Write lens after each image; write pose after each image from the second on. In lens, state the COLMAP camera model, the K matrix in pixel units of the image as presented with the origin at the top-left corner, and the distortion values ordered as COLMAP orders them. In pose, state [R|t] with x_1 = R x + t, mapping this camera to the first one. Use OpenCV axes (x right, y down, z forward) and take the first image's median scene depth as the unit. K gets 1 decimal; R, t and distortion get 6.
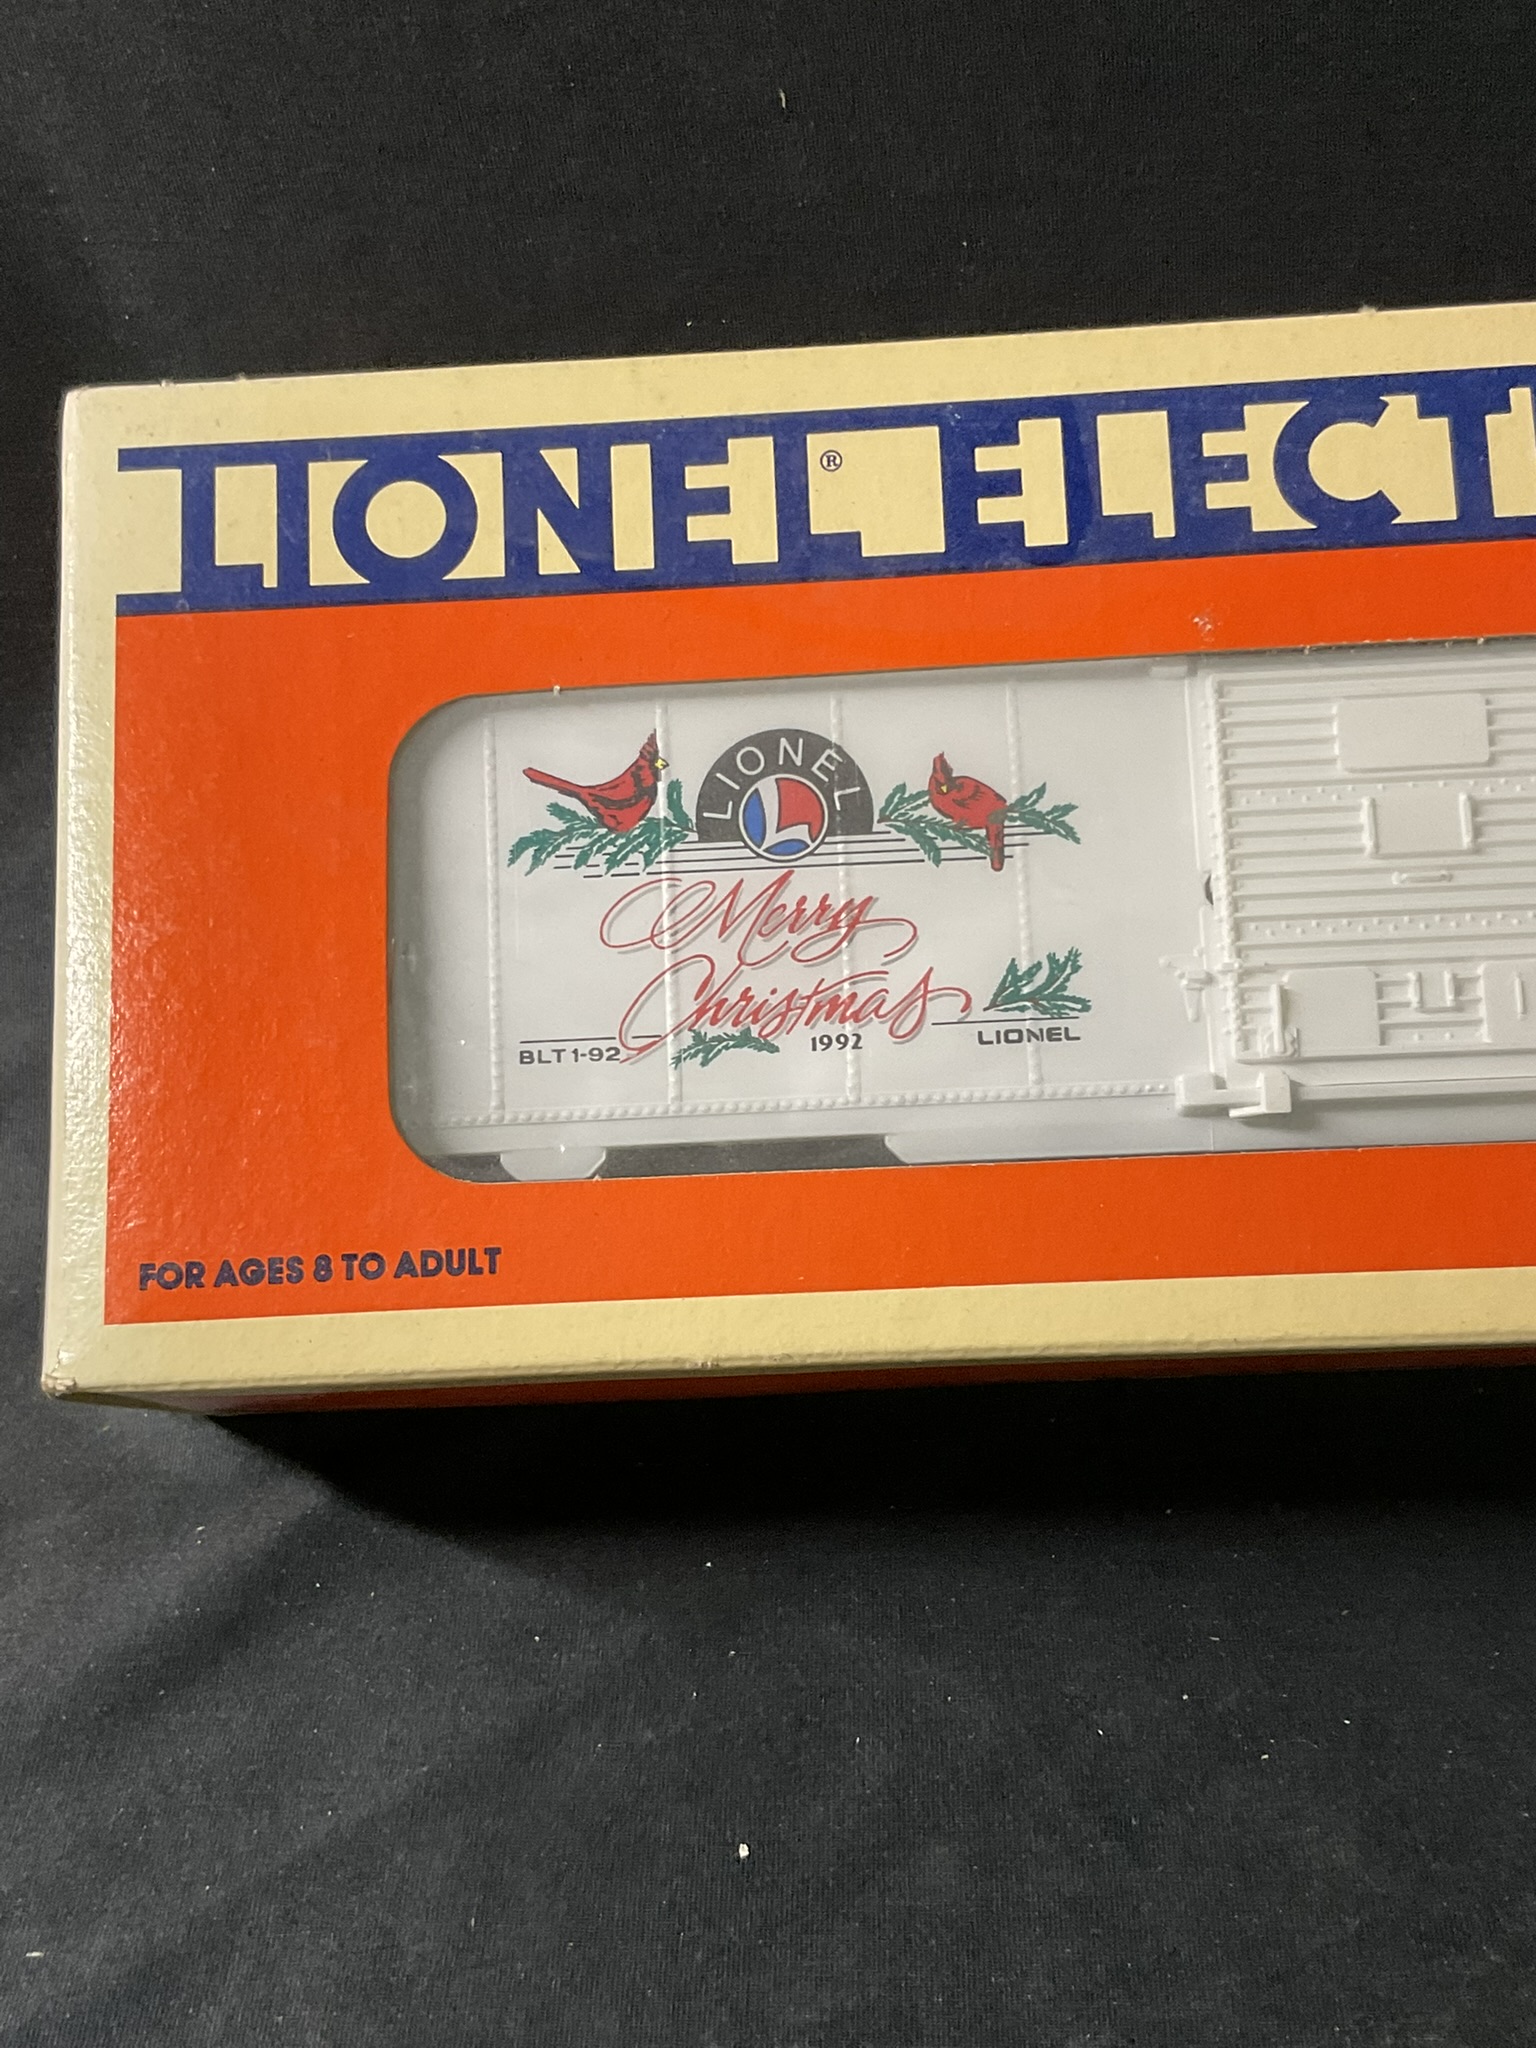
lens RADIAL K [[2586.6, 0, 768.0], [0, 2586.6, 1024.0], [0, 0, 1]] dist [0.108887, 0.000519]
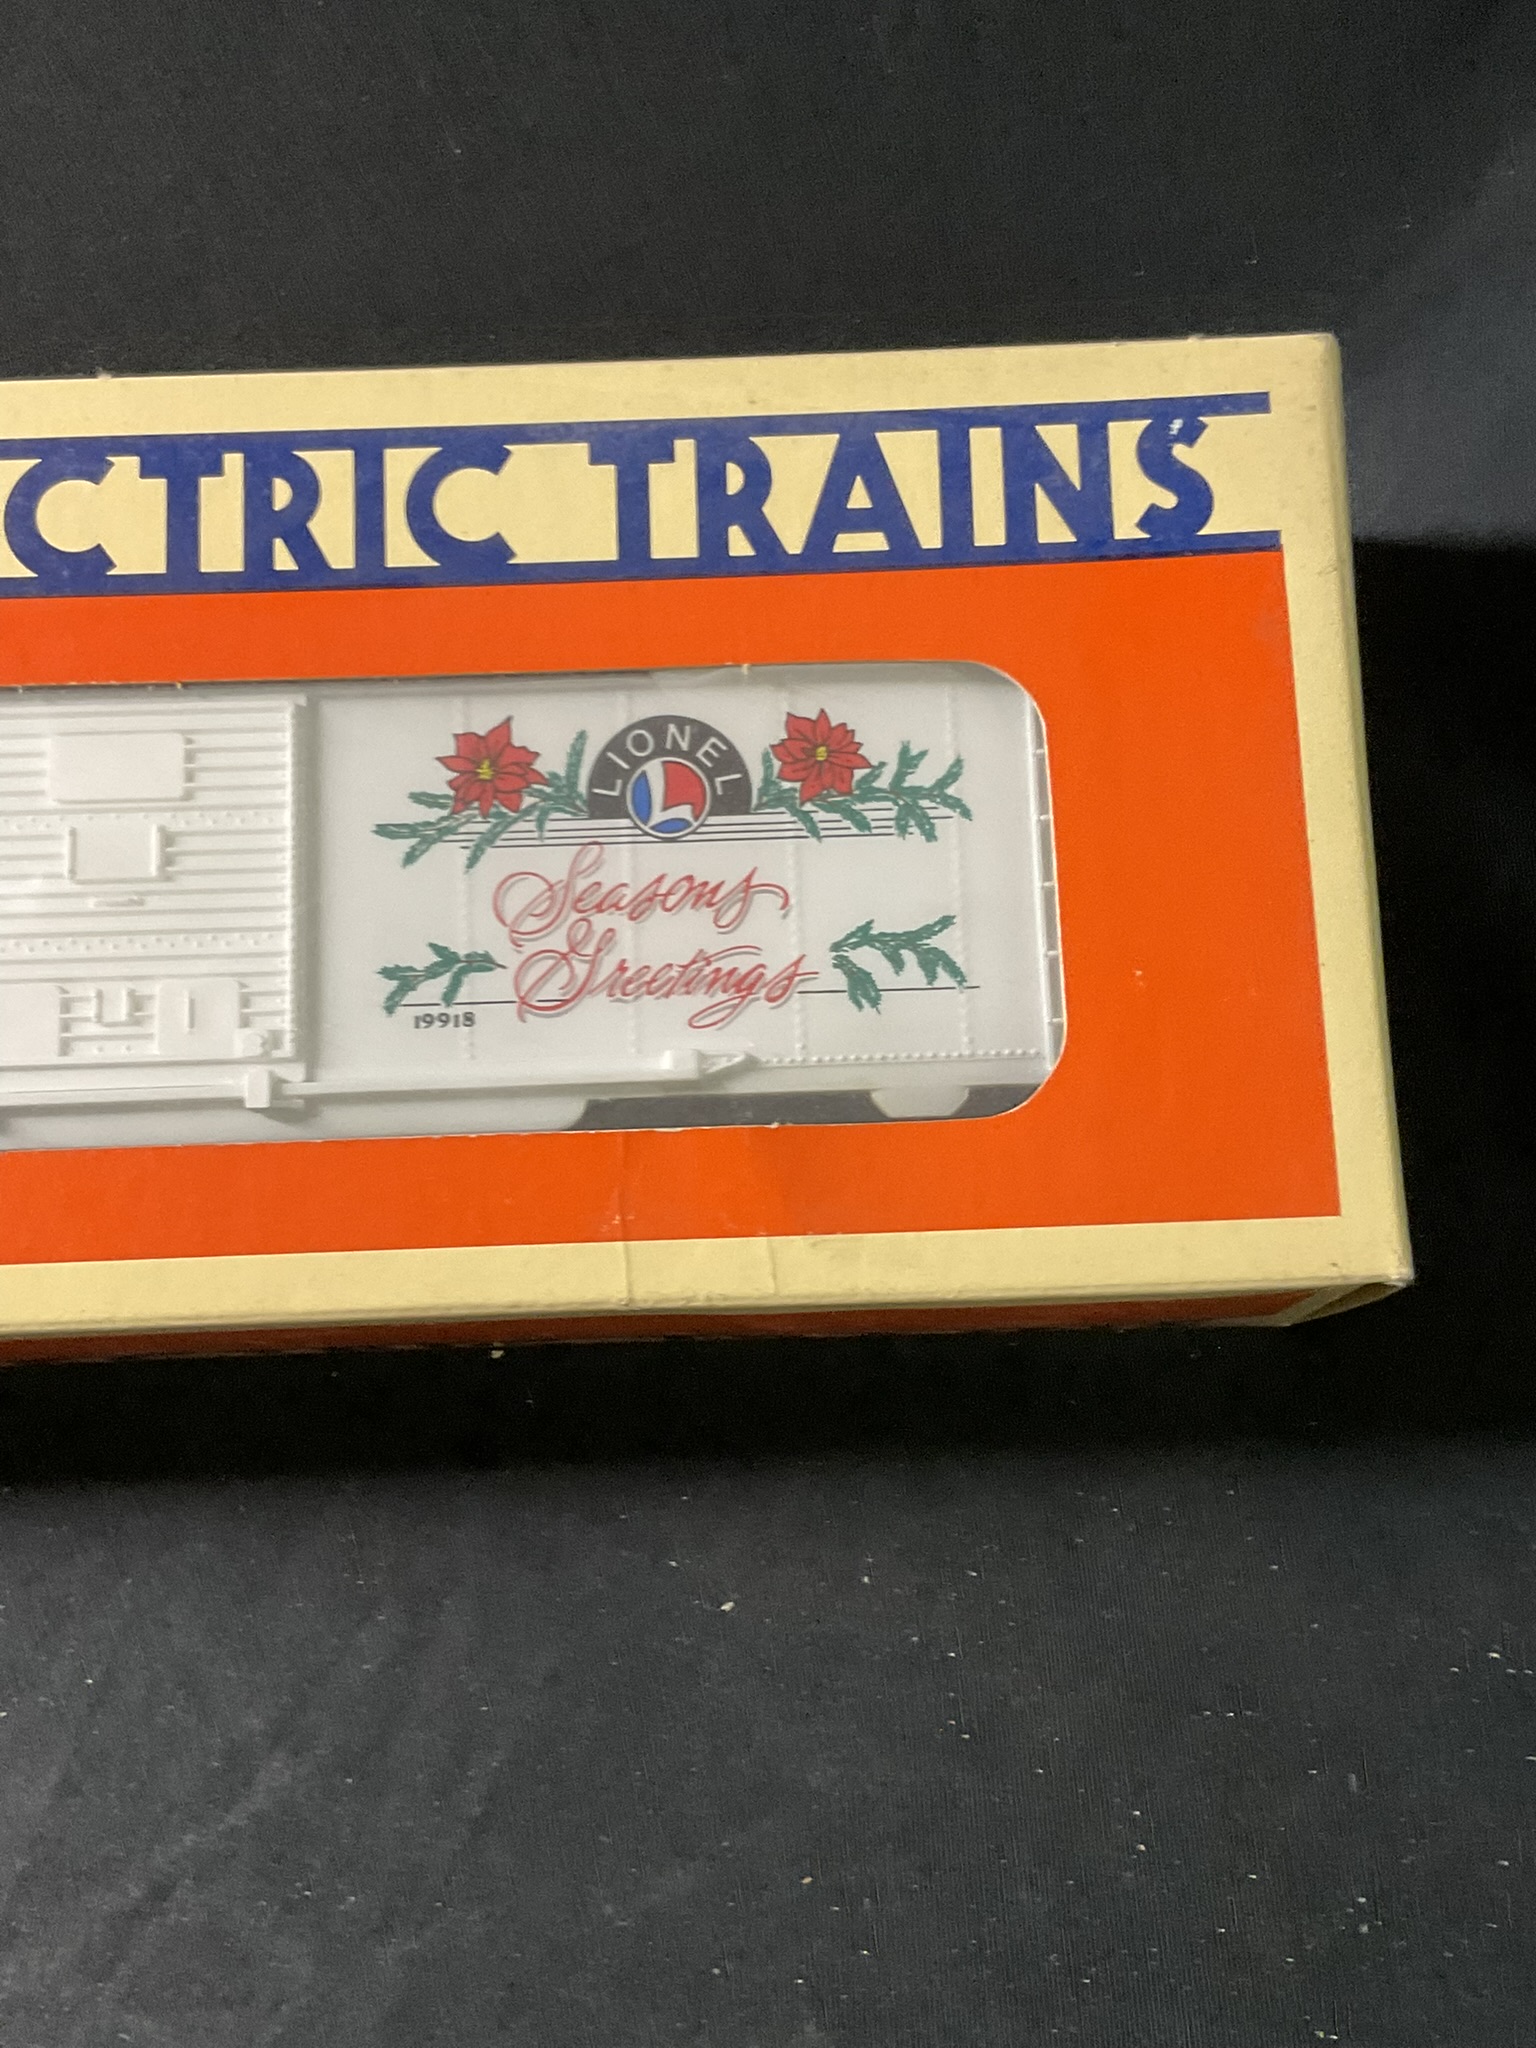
lens RADIAL K [[2403.5, 0, 768.0], [0, 2403.5, 1024.0], [0, 0, 1]] dist [0.105590, -0.014661]
pose [[0.999194, 0.009086, 0.039101, 0.474947], [-0.009641, 0.999855, 0.014046, -0.021643], [-0.038968, -0.014412, 0.999137, -0.022645]]
